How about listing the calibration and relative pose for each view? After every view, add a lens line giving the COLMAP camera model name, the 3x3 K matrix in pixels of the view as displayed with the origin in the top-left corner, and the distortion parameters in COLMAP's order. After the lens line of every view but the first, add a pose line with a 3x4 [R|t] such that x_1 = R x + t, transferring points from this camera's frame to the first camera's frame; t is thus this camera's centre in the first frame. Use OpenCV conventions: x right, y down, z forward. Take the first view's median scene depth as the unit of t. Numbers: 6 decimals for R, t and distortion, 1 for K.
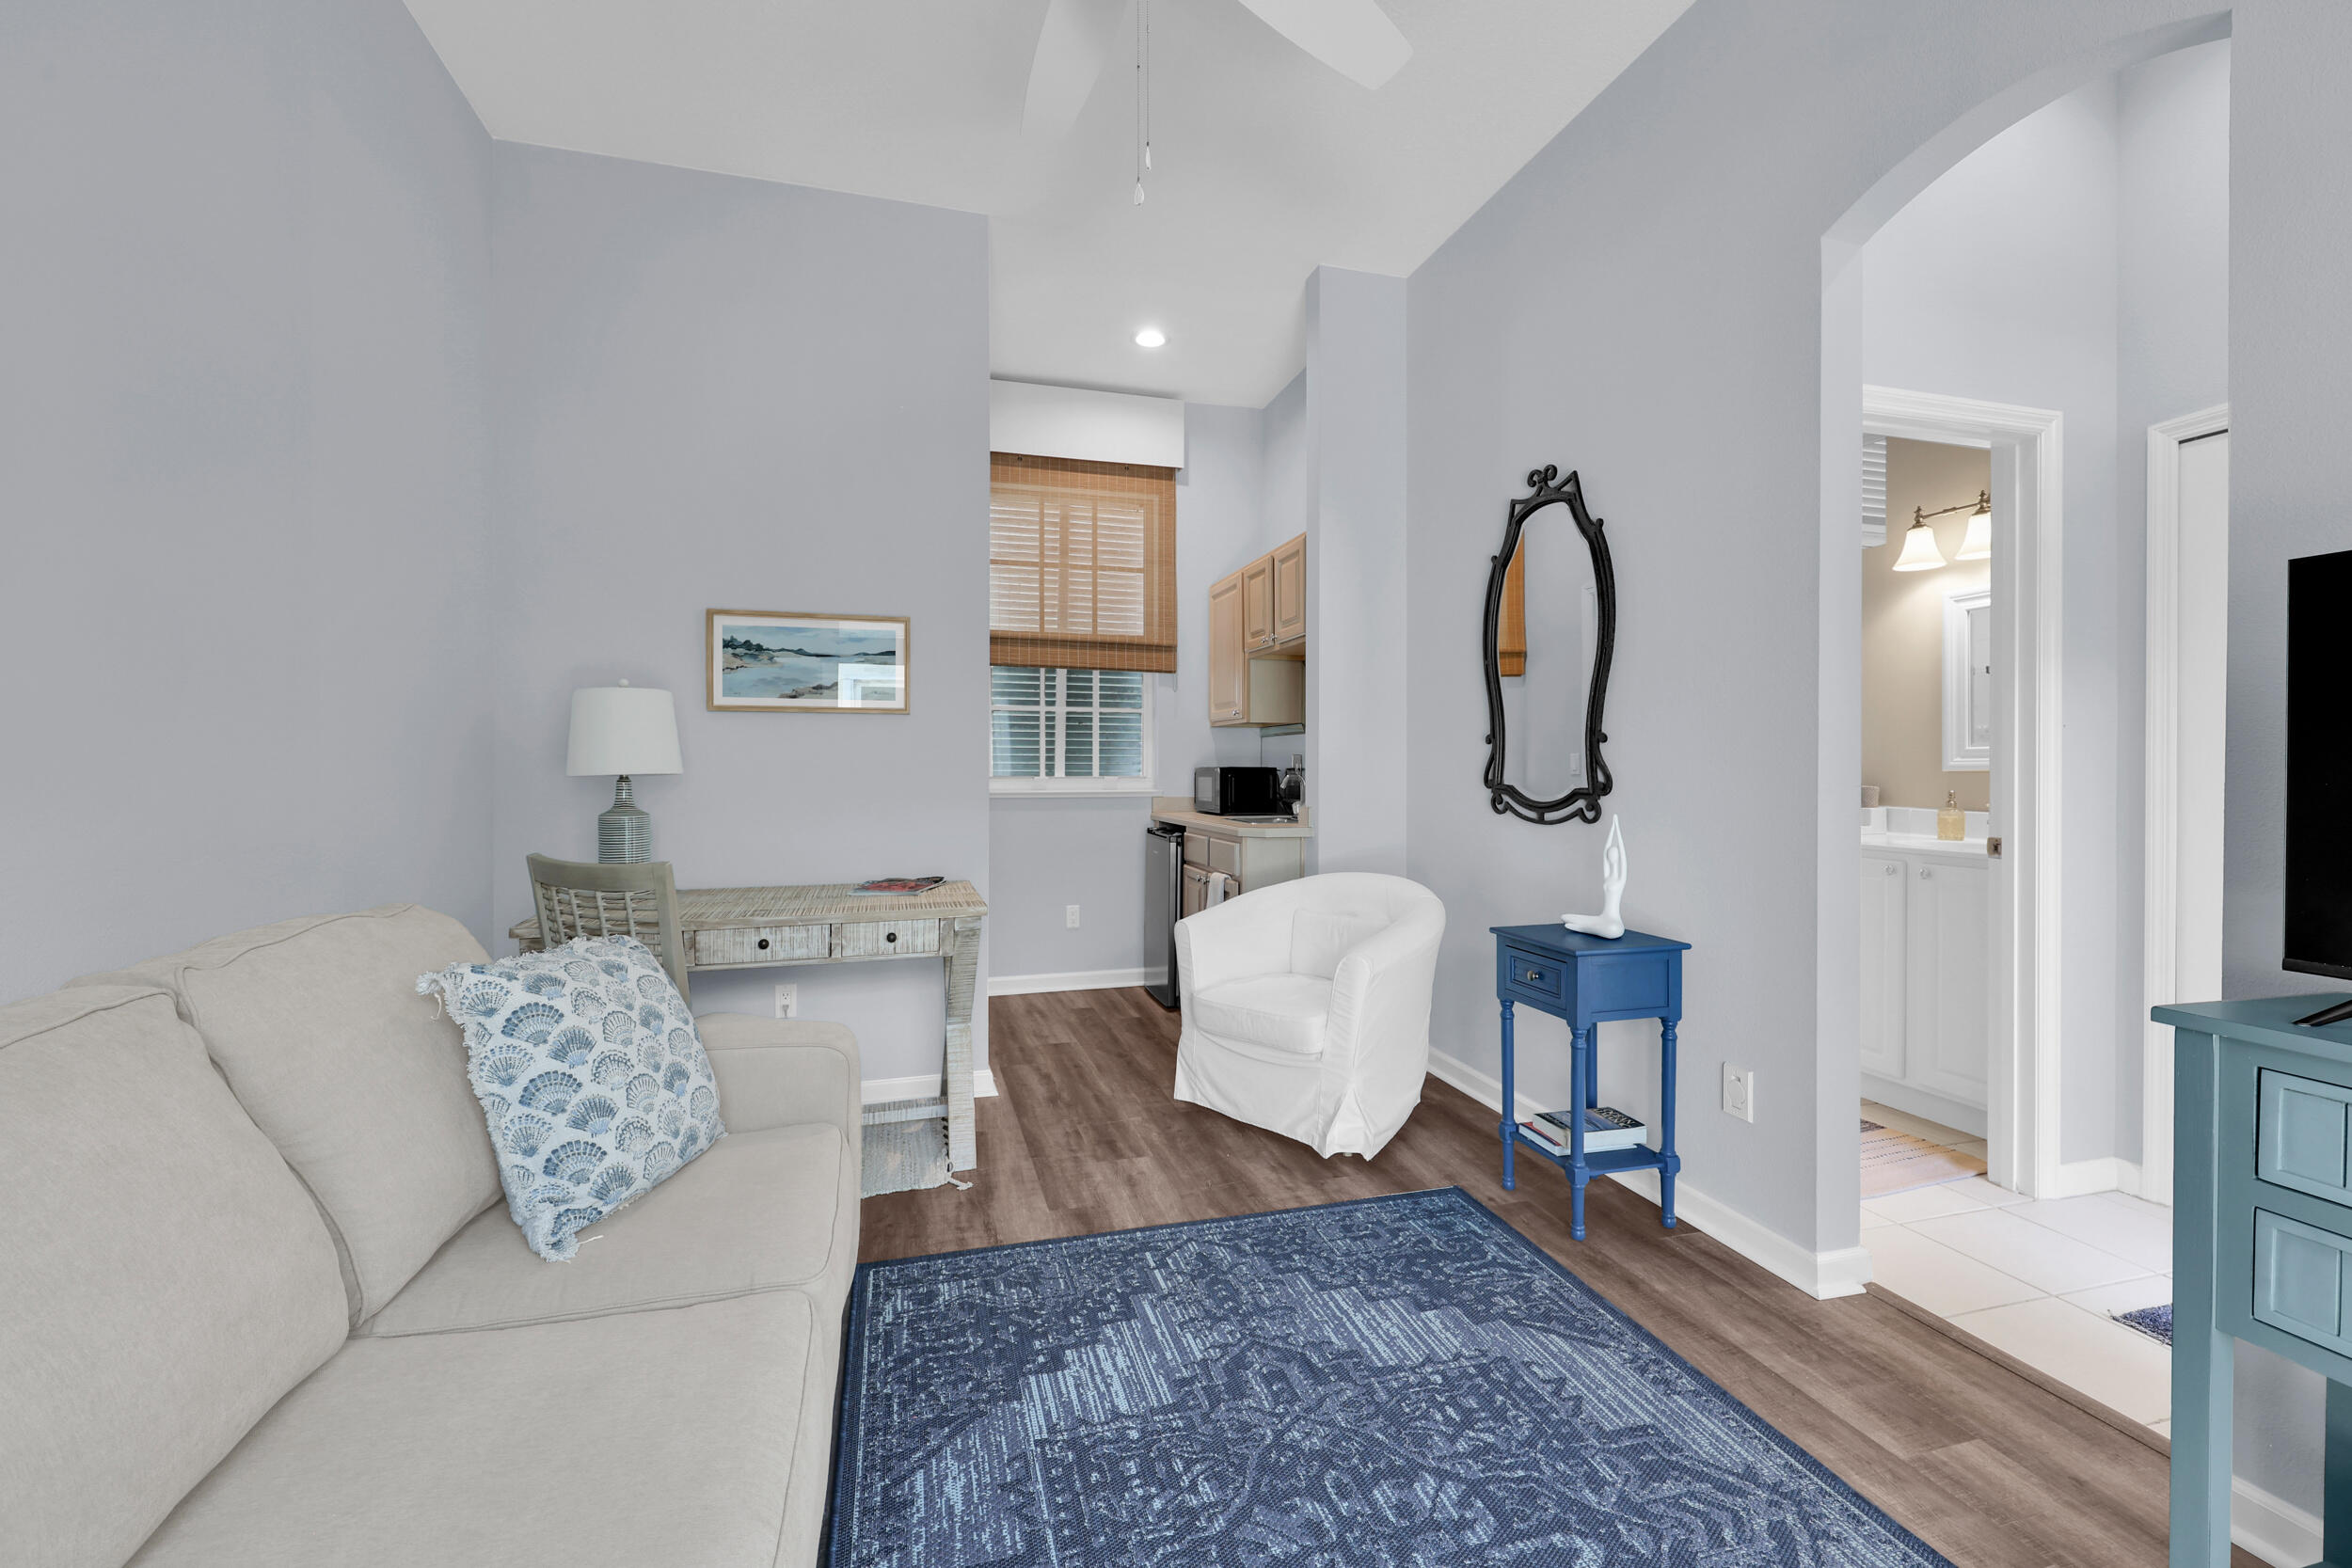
lens RADIAL K [[975.4, 0, 1169.7], [0, 975.4, 785.8], [0, 0, 1]] dist [0.000572, -0.000758]
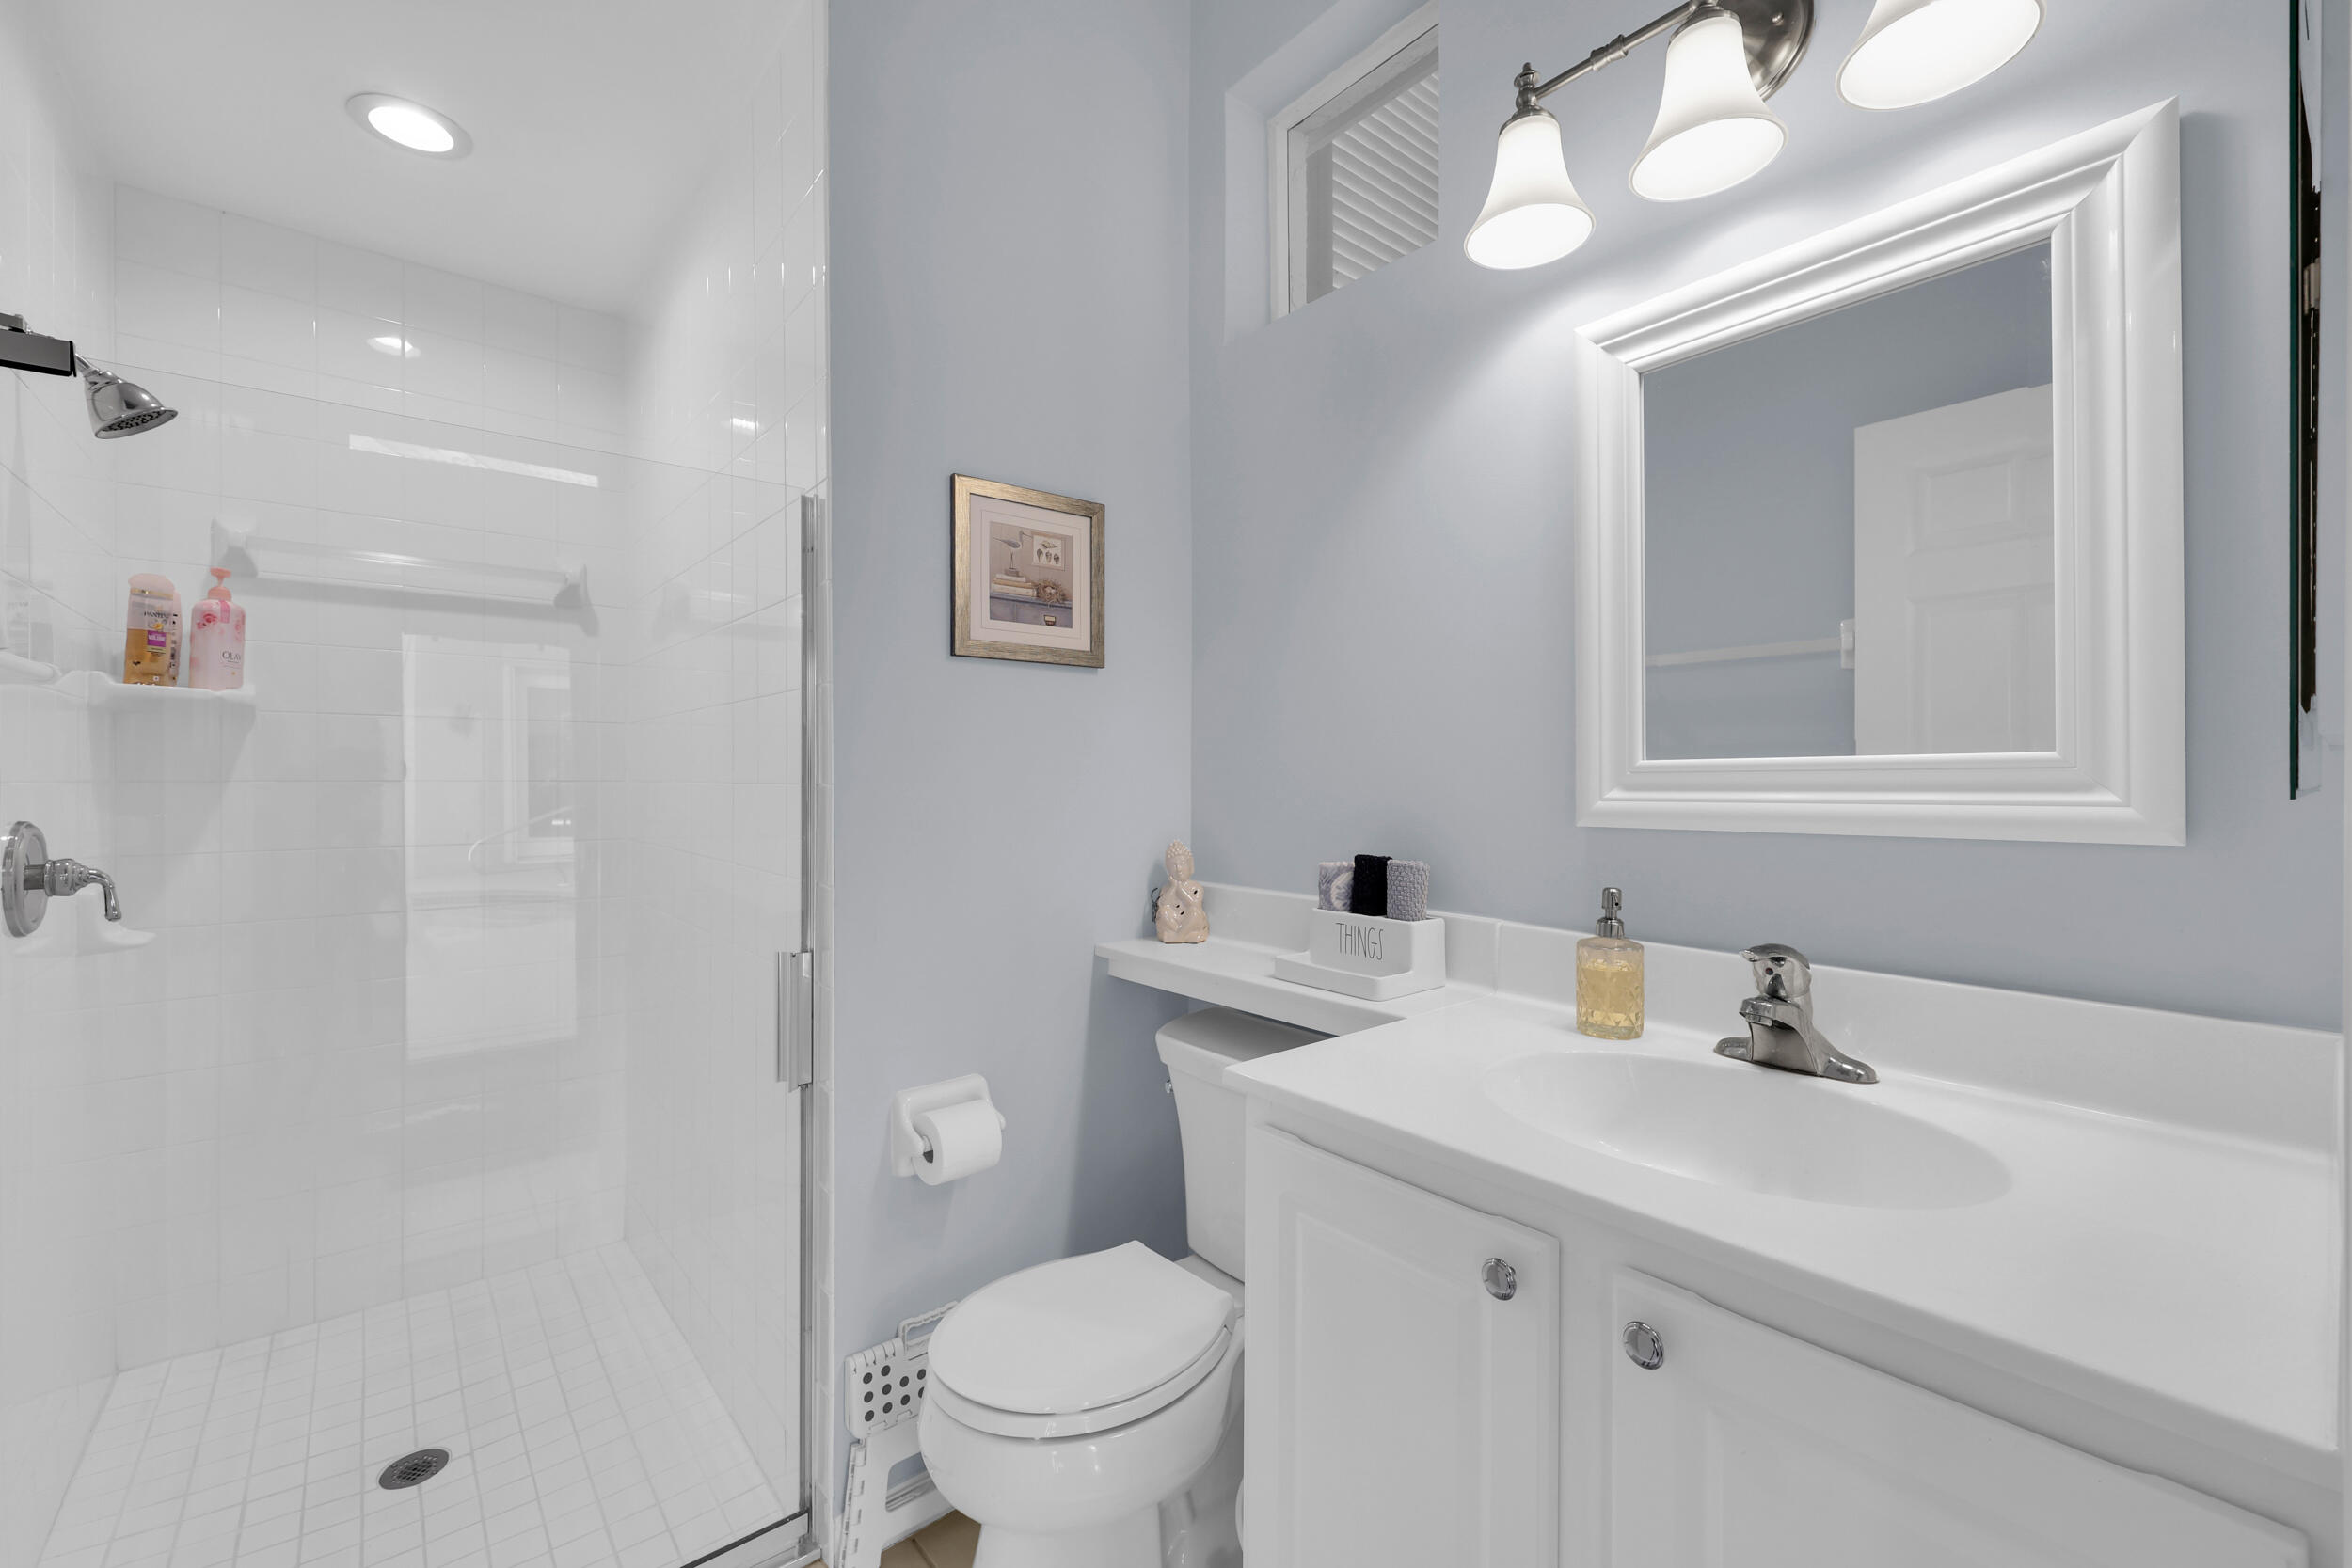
lens RADIAL K [[975.4, 0, 1169.7], [0, 975.4, 785.8], [0, 0, 1]] dist [0.000572, -0.000758]
pose [[0.919387, 0.002675, 0.393345, 0.684620], [0.000284, 0.999972, -0.007464, -0.036276], [-0.393354, 0.006975, 0.919361, 0.972495]]
